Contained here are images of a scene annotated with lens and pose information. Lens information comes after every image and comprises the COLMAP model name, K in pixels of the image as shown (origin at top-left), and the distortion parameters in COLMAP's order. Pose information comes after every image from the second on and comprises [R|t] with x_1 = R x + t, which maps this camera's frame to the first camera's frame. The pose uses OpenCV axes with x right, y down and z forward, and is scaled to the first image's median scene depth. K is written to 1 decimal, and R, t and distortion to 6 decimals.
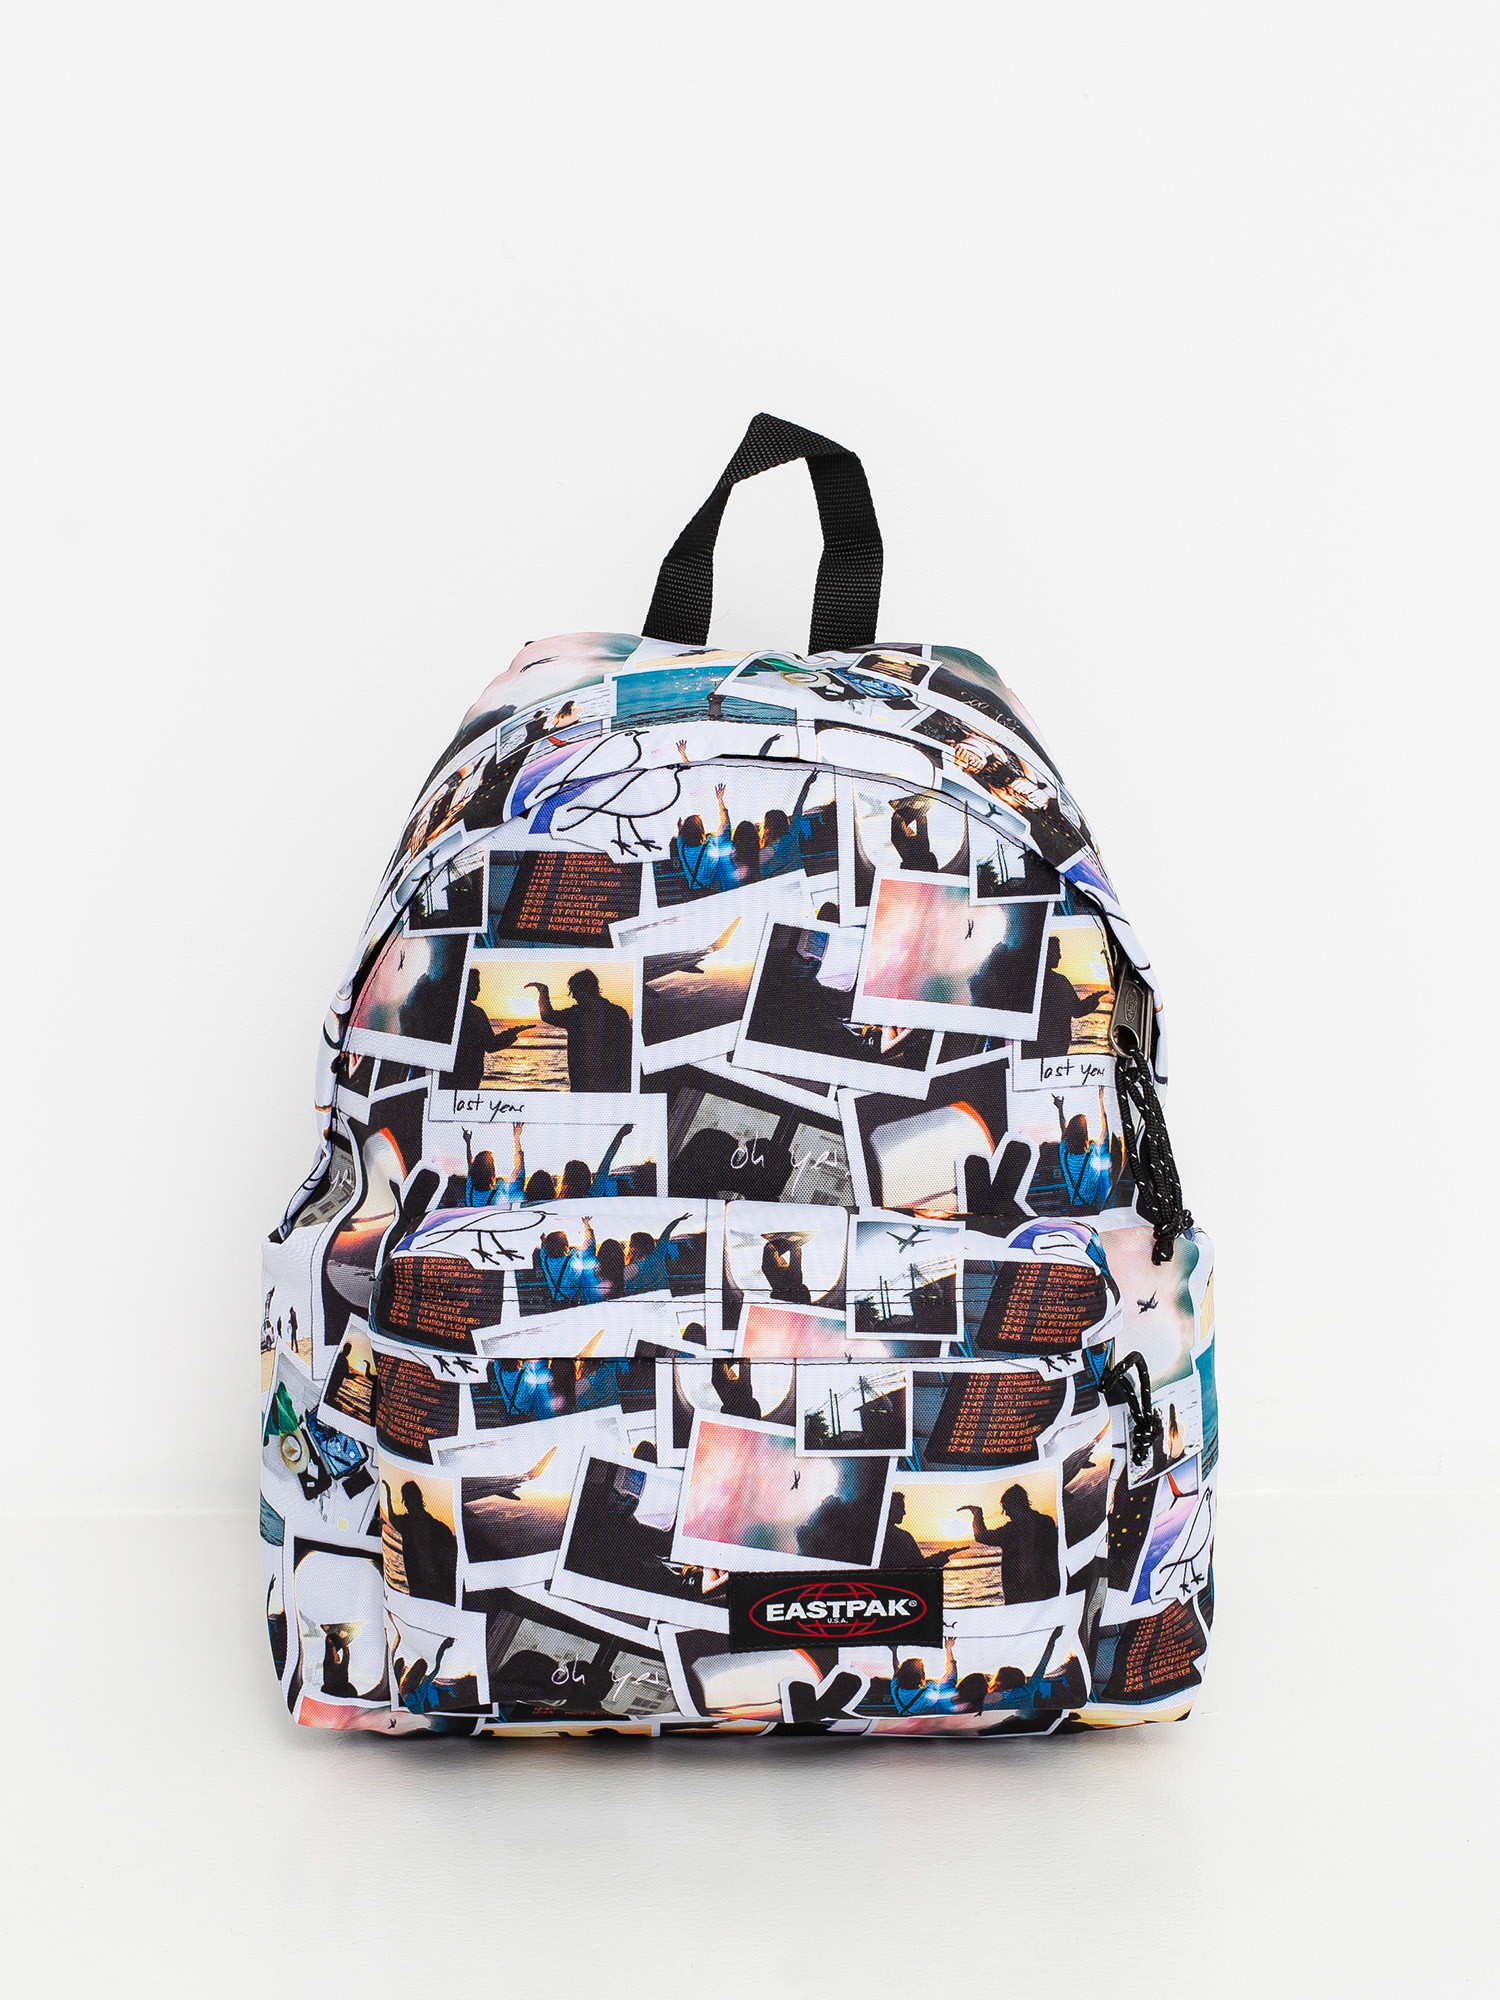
lens RADIAL K [[3191.2, 0, 750.0], [0, 3191.2, 1000.0], [0, 0, 1]] dist [-0.187020, 0.711013]
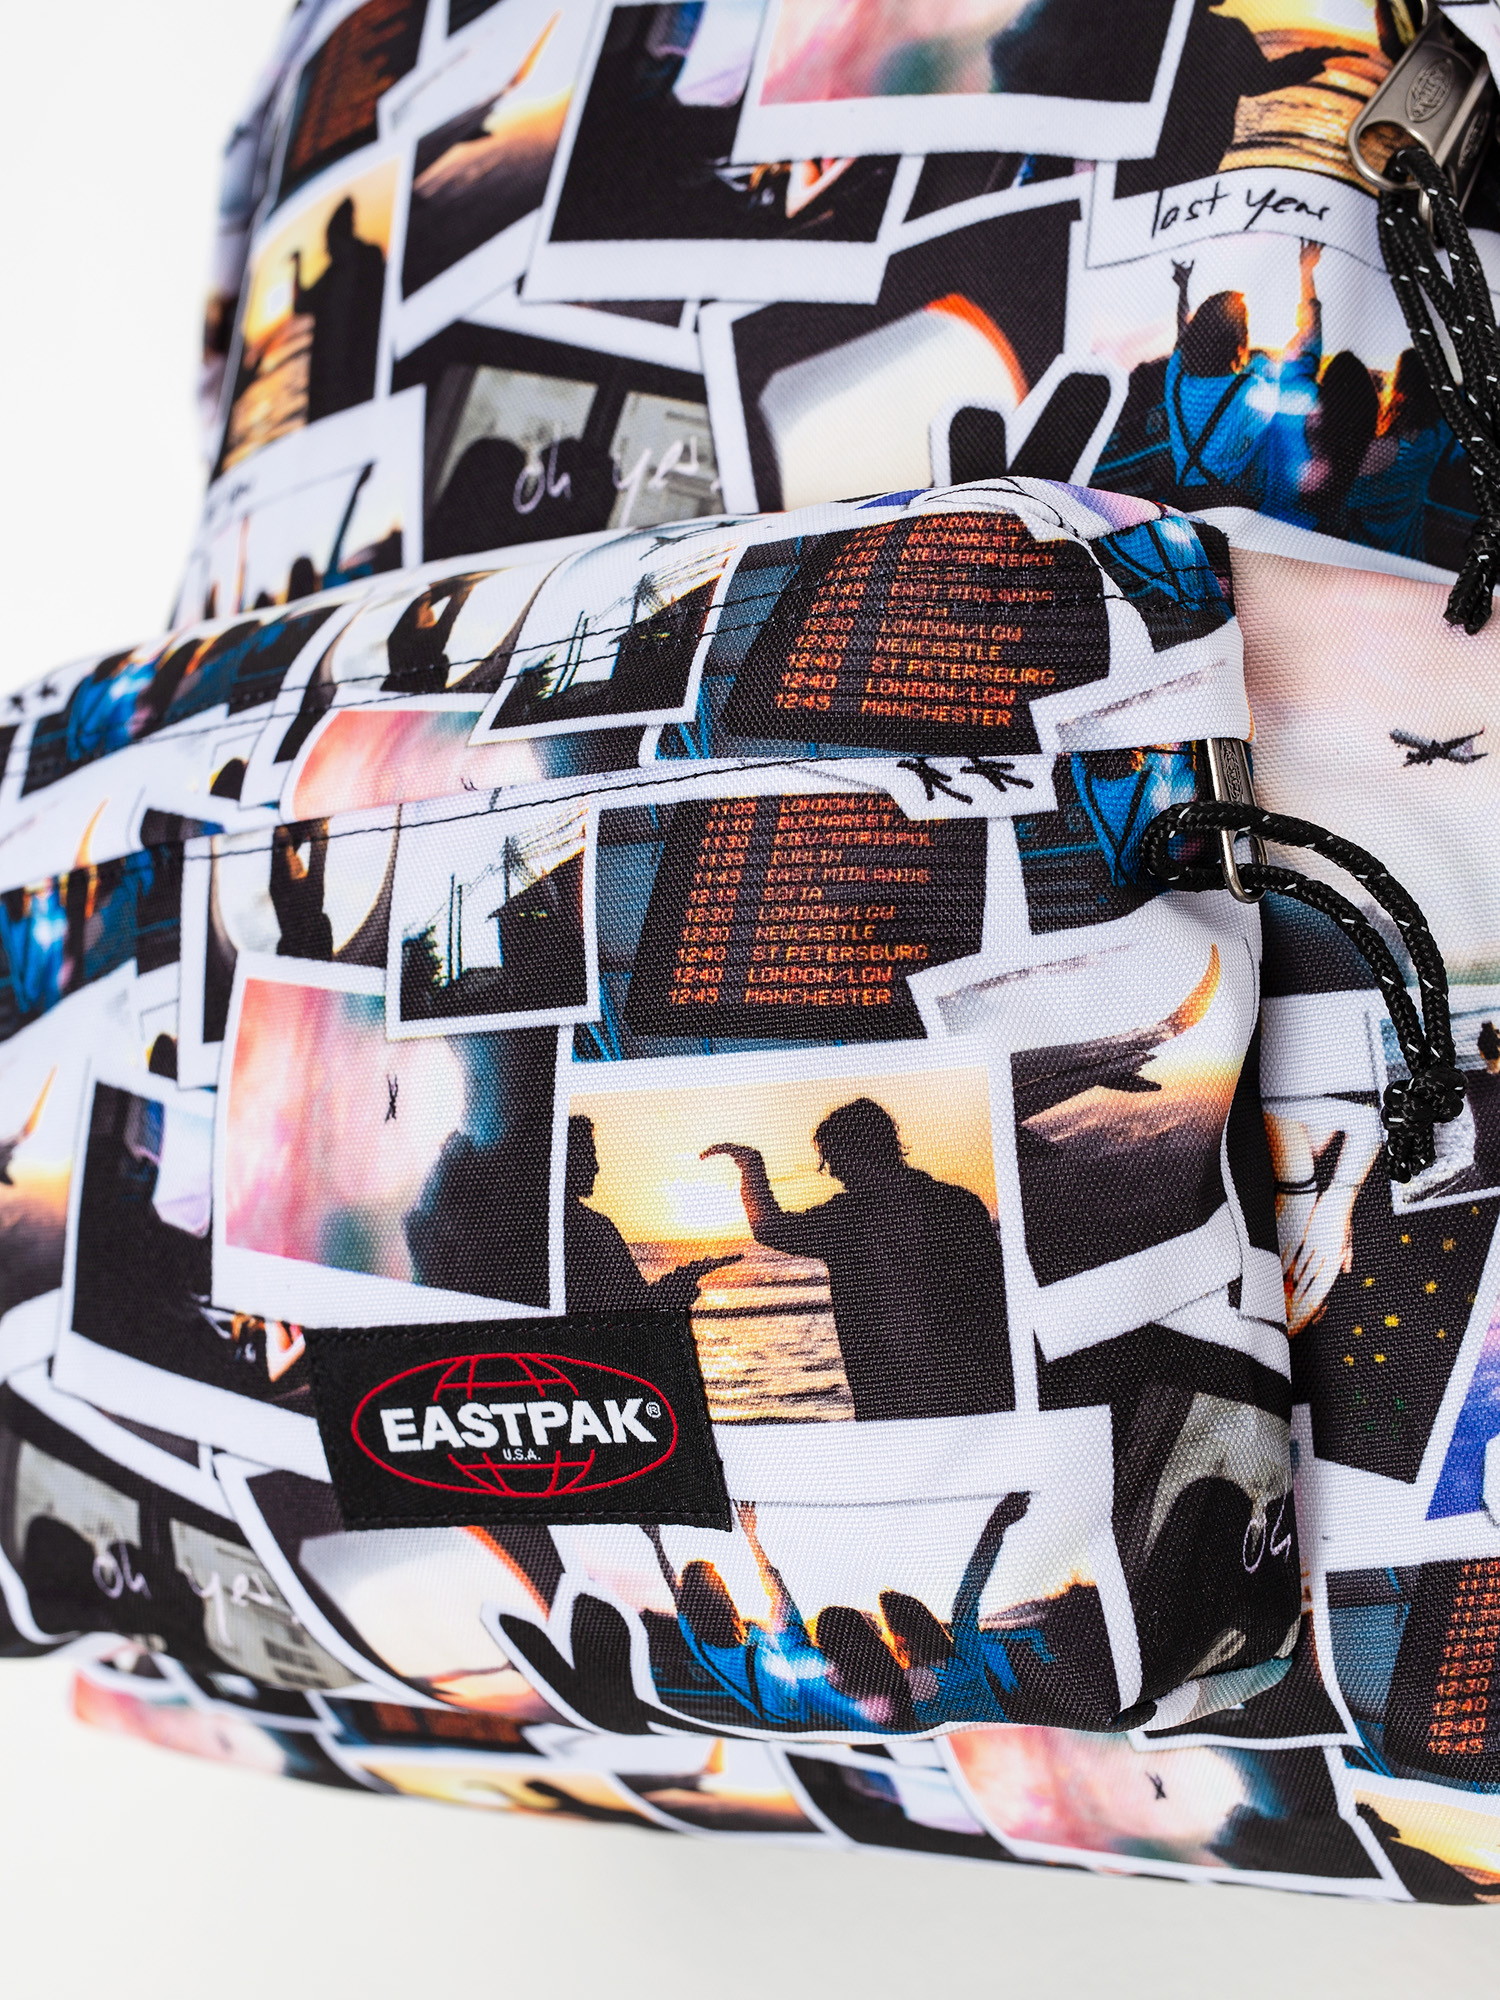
lens RADIAL K [[3191.2, 0, 750.0], [0, 3191.2, 1000.0], [0, 0, 1]] dist [-0.187020, 0.711013]
pose [[0.845195, -0.053085, -0.531815, 0.277989], [-0.011206, 0.993076, -0.116936, 0.185044], [0.534341, 0.104794, 0.838748, 0.660390]]
